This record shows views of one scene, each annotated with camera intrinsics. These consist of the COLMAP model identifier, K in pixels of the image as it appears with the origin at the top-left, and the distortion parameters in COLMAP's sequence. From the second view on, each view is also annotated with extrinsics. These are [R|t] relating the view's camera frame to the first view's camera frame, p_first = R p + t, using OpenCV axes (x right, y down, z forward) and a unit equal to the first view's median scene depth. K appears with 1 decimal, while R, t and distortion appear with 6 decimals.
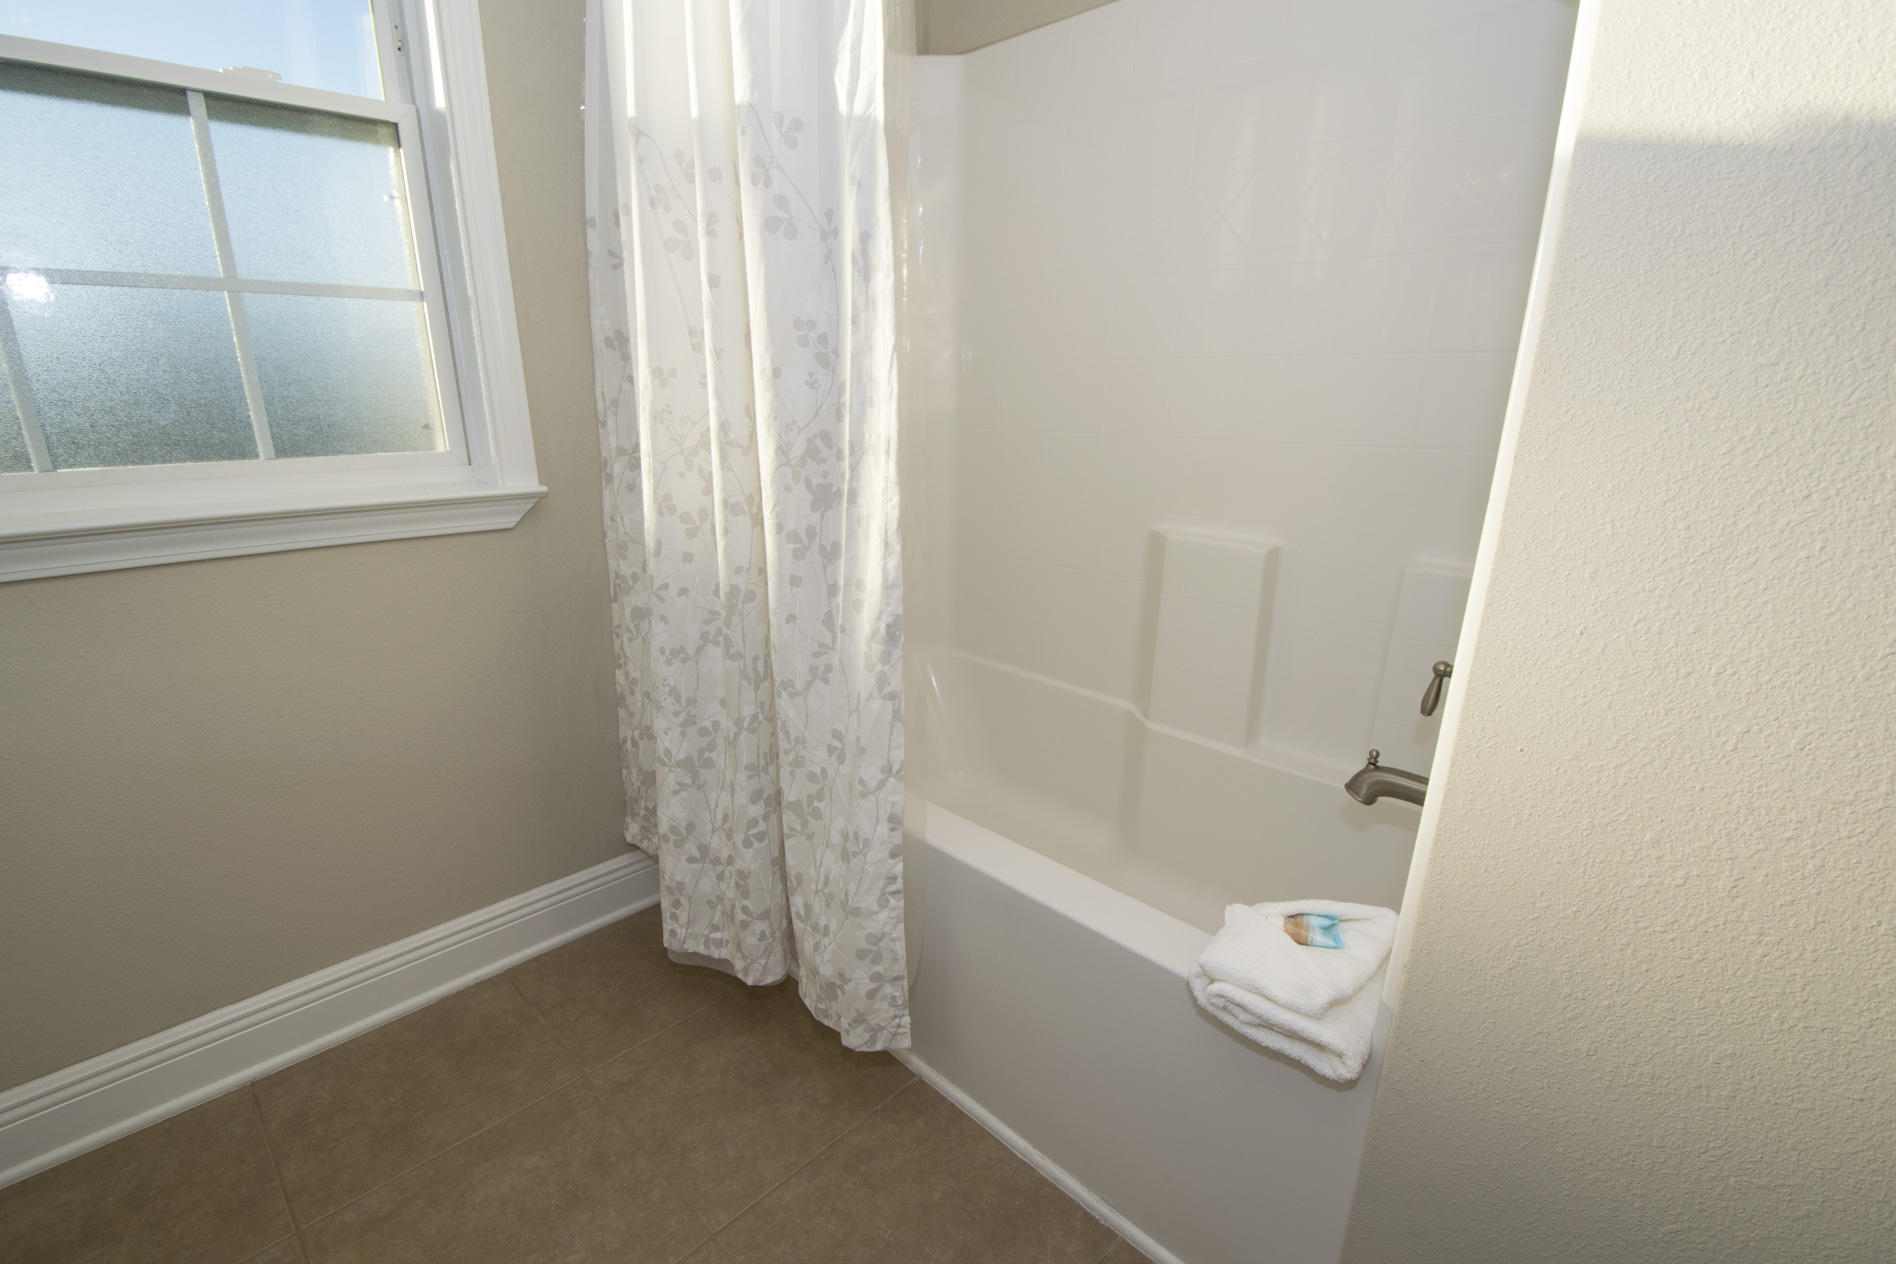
lens RADIAL K [[837.2, 0, 959.4], [0, 837.2, 653.7], [0, 0, 1]] dist [0.000672, -0.014352]
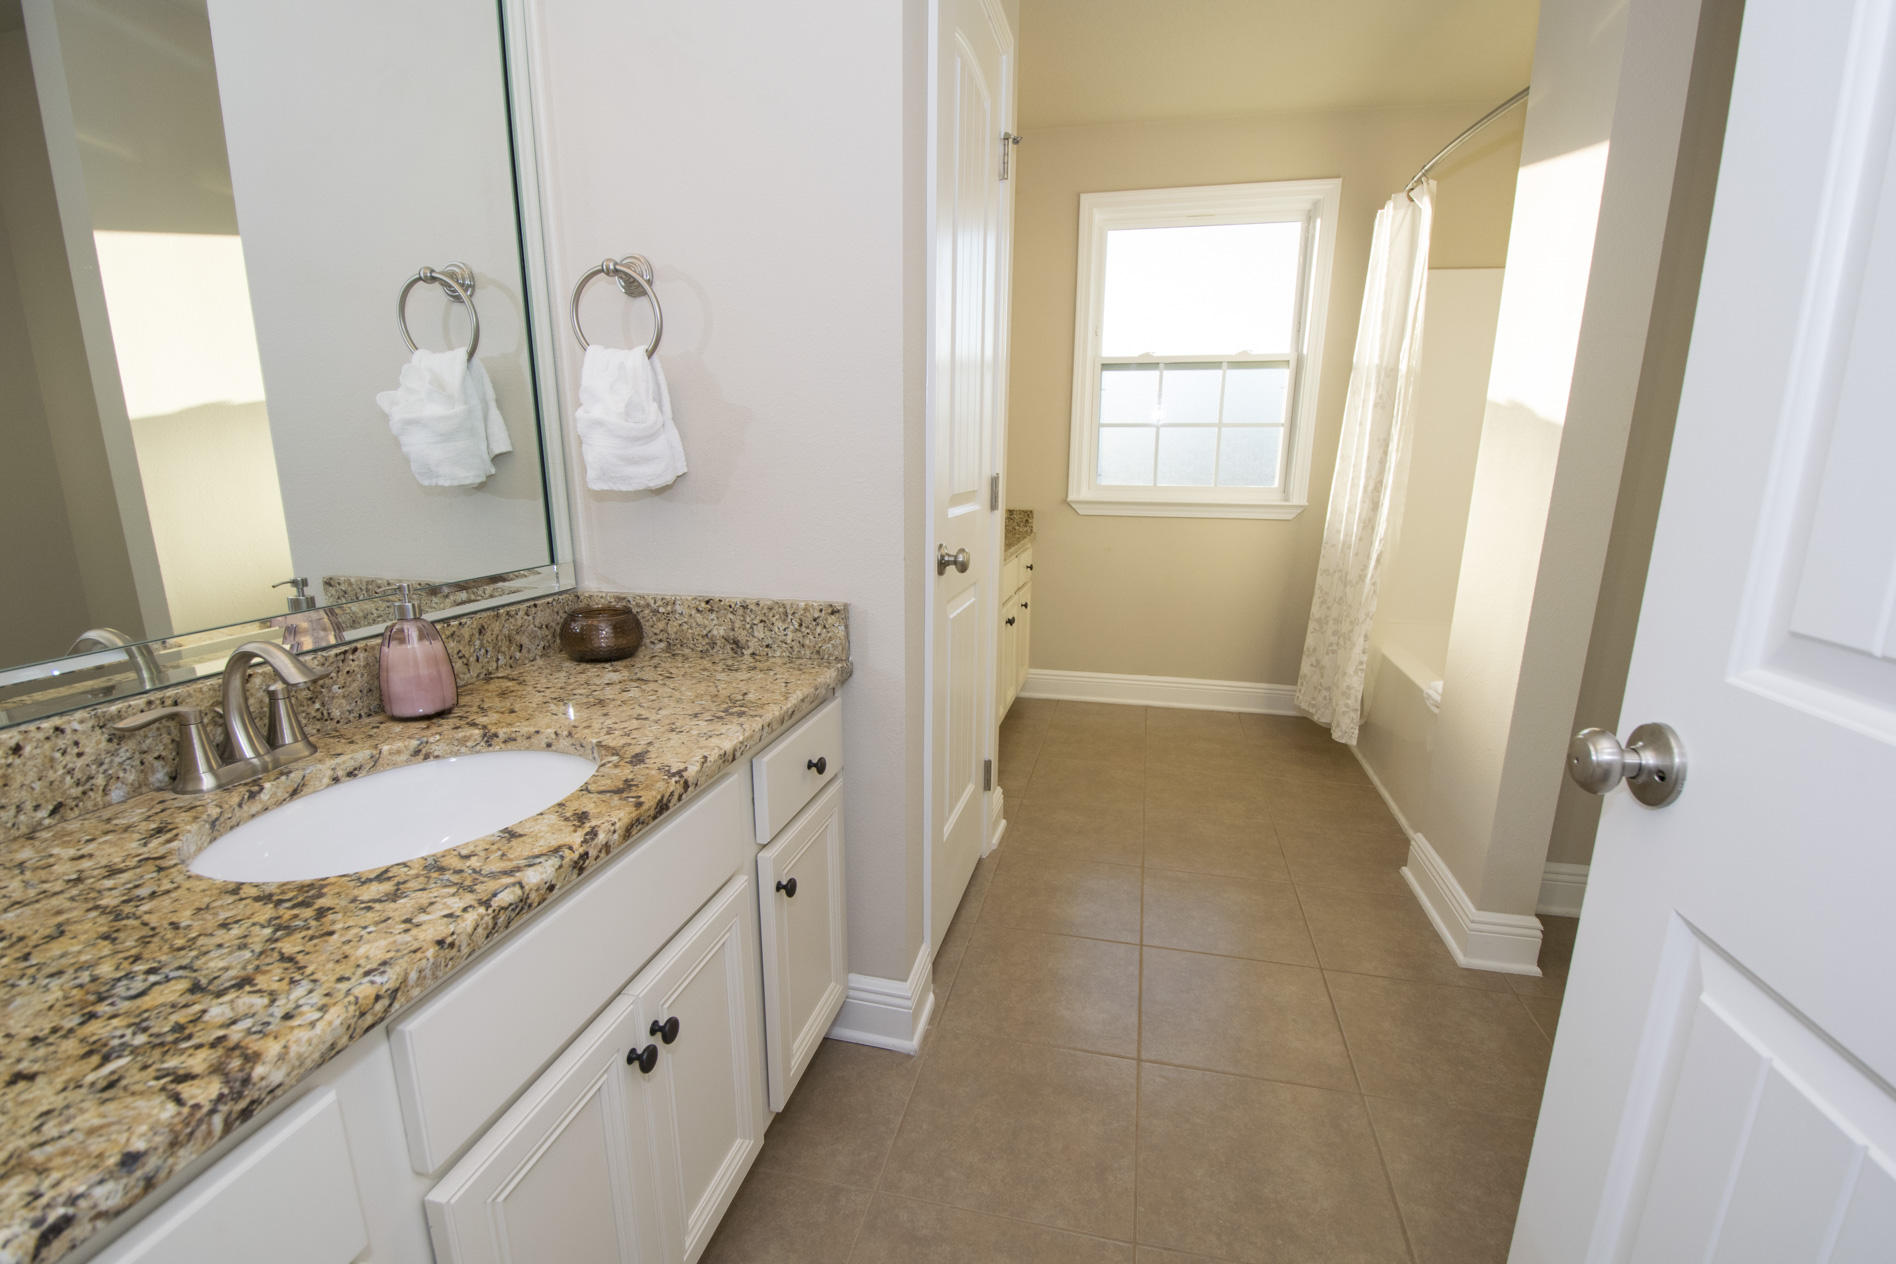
lens RADIAL K [[837.2, 0, 959.4], [0, 837.2, 653.7], [0, 0, 1]] dist [0.000672, -0.014352]
pose [[0.514351, 0.201218, -0.833639, 1.185557], [-0.258589, 0.963229, 0.072950, 0.327175], [0.817664, 0.178048, 0.547470, -1.141459]]
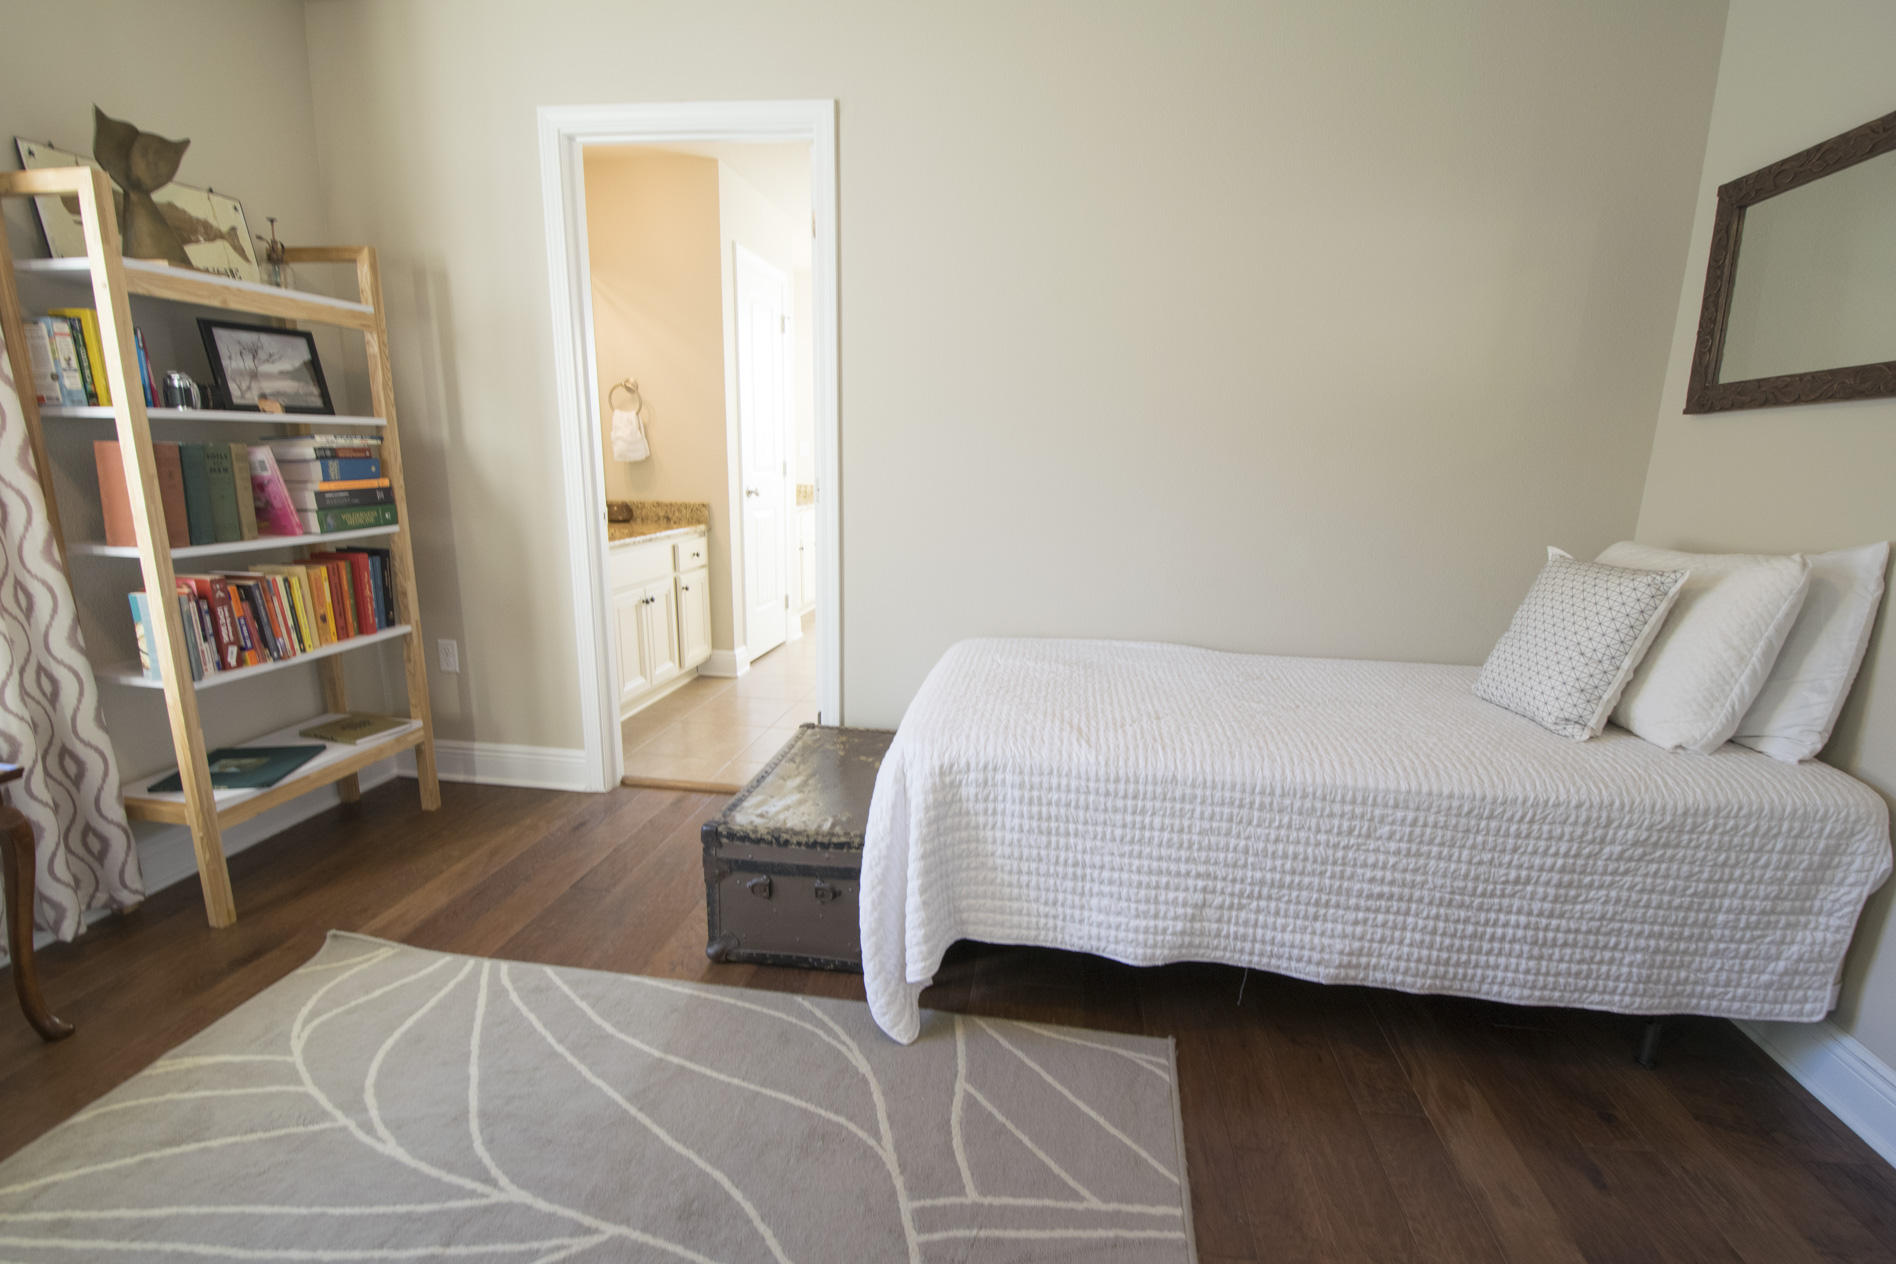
lens RADIAL K [[837.2, 0, 959.4], [0, 837.2, 653.7], [0, 0, 1]] dist [0.000672, -0.014352]
pose [[0.571099, 0.194902, -0.797408, 3.237274], [-0.262054, 0.963863, 0.047905, 0.524011], [0.777929, 0.181605, 0.601536, -1.696728]]
